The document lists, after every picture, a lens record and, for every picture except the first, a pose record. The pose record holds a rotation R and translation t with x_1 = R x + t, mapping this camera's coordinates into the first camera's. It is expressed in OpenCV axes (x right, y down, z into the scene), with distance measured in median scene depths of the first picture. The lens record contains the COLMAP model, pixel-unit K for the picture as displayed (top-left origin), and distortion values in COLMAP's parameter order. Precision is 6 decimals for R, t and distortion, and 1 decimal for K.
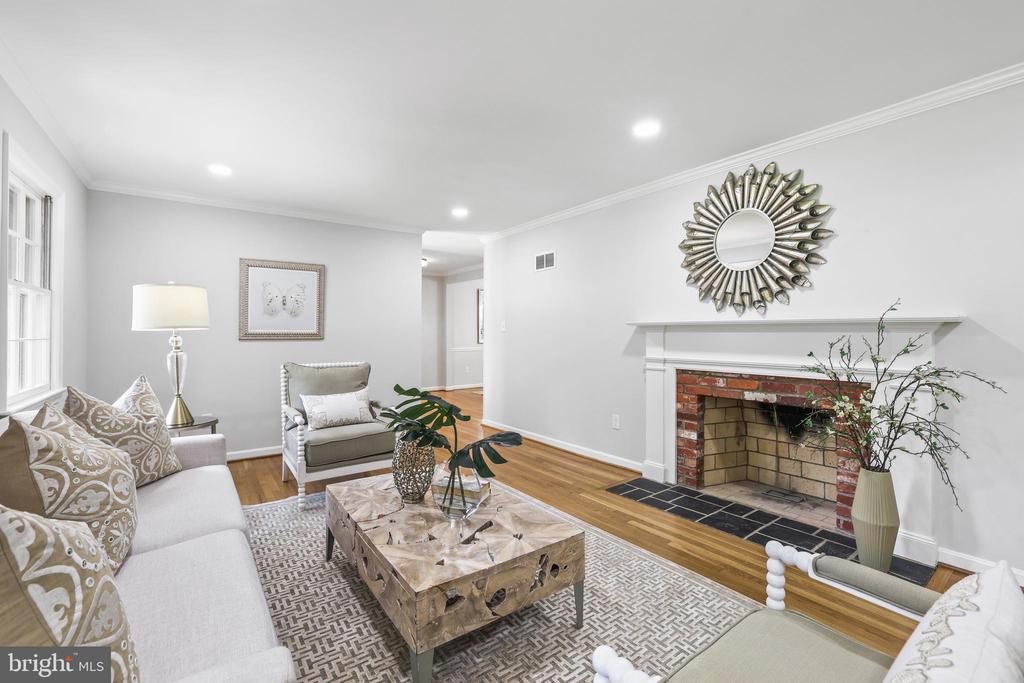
lens RADIAL K [[451.7, 0, 509.0], [0, 451.7, 333.9], [0, 0, 1]] dist [-0.010331, 0.000762]
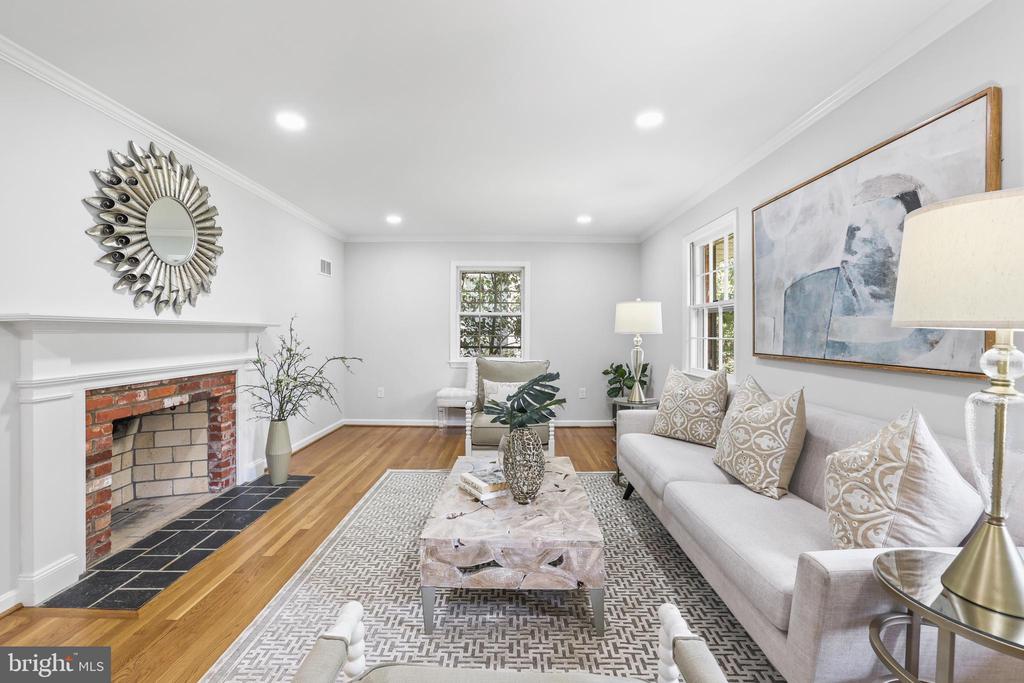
lens RADIAL K [[442.7, 0, 512.1], [0, 442.7, 329.8], [0, 0, 1]] dist [-0.040821, 0.020646]
pose [[-0.807323, 0.005595, 0.590084, -0.544005], [0.004338, 0.999984, -0.003547, -0.004476], [-0.590094, -0.000304, -0.807334, 1.274884]]
